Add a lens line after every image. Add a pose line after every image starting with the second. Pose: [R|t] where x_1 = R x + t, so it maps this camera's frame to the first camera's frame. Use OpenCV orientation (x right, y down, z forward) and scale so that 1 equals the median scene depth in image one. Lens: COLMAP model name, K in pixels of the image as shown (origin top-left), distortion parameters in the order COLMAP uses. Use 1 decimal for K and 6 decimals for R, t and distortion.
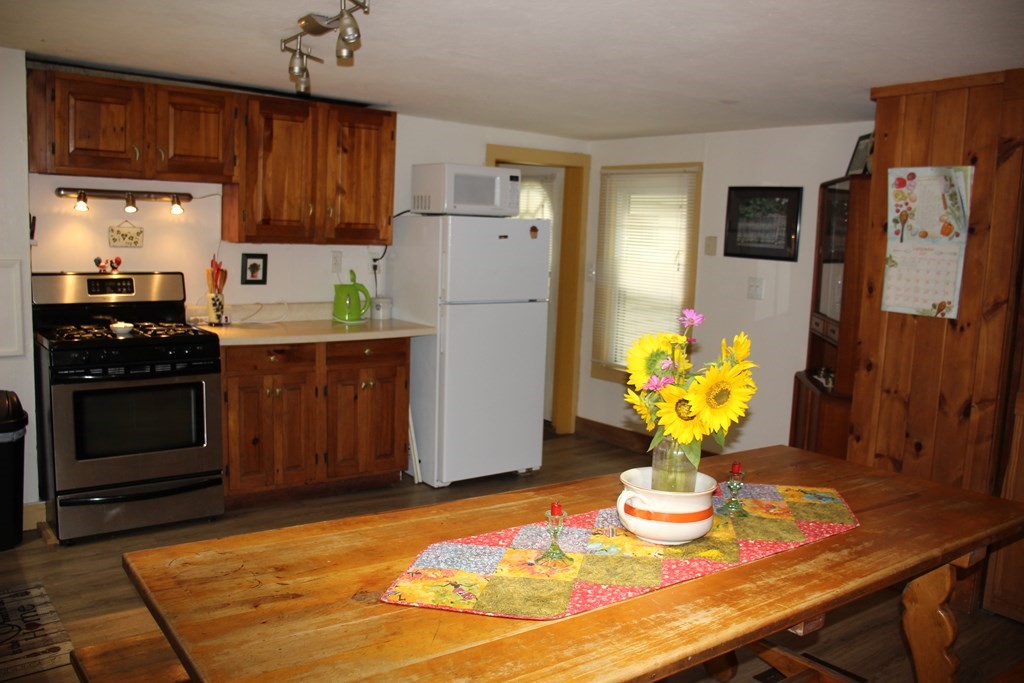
lens RADIAL K [[858.1, 0, 510.0], [0, 858.1, 335.1], [0, 0, 1]] dist [-0.113926, 0.031652]
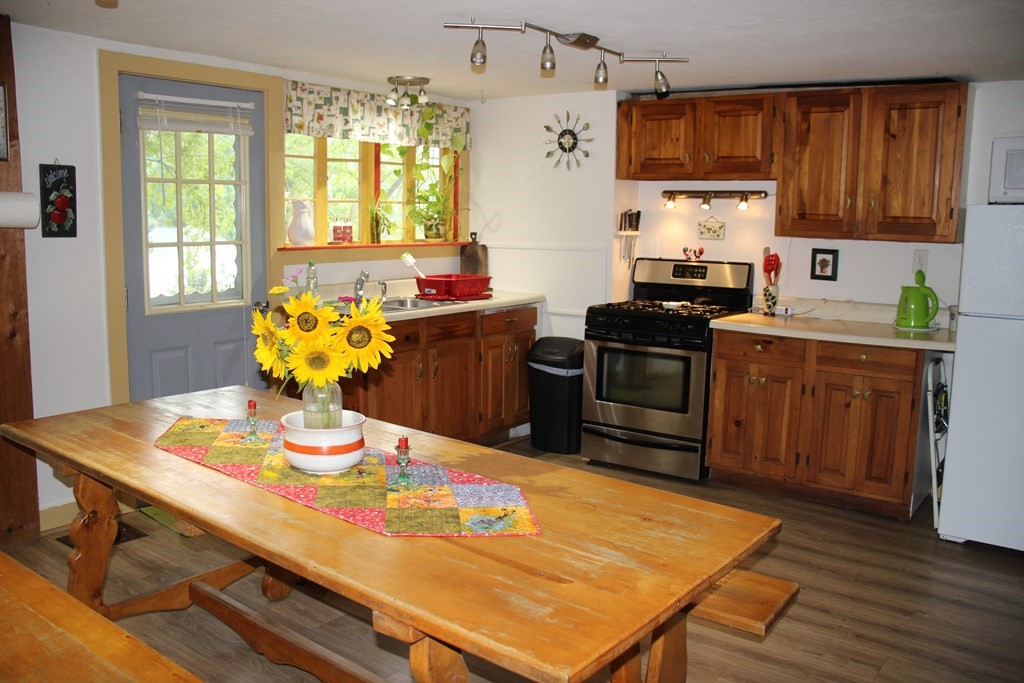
lens RADIAL K [[858.1, 0, 511.8], [0, 858.1, 339.9], [0, 0, 1]] dist [-0.113926, 0.031652]
pose [[0.273968, 0.107789, -0.955679, 0.636926], [-0.118692, 0.989892, 0.077622, -0.026992], [0.954386, 0.092166, 0.283993, 0.430665]]
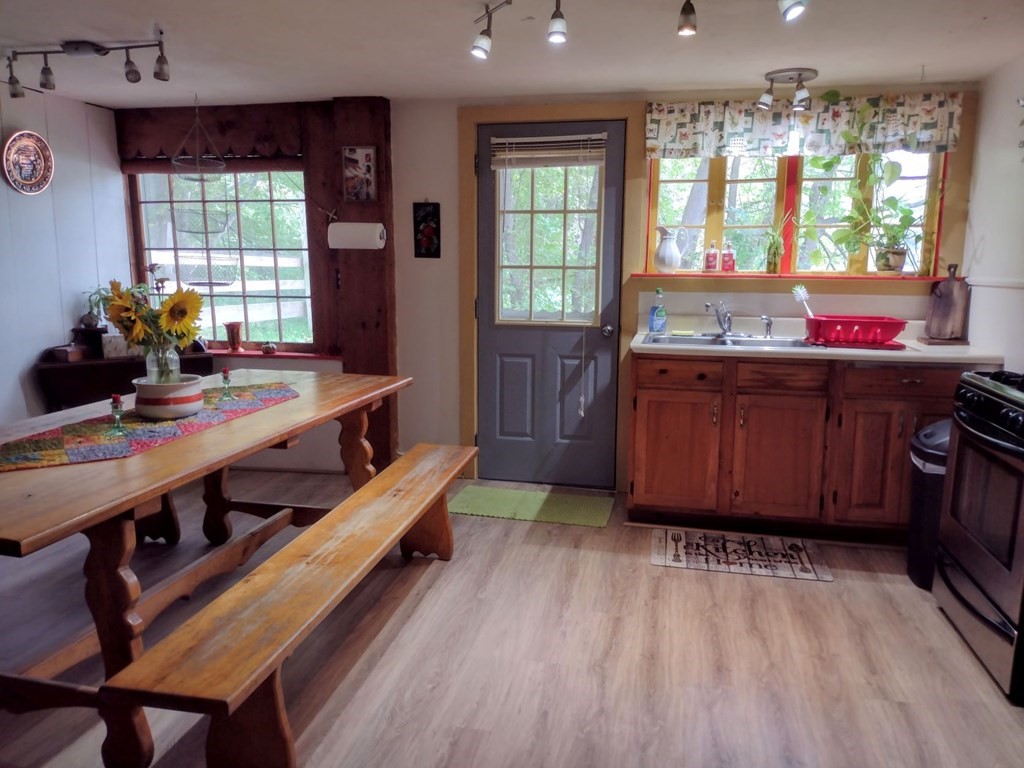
lens RADIAL K [[776.9, 0, 507.5], [0, 776.9, 391.3], [0, 0, 1]] dist [0.059902, -0.095502]
pose [[-0.764201, 0.068763, -0.641303, 0.296744], [-0.111597, 0.965207, 0.236477, -0.098940], [0.635251, 0.252284, -0.729938, 1.125335]]
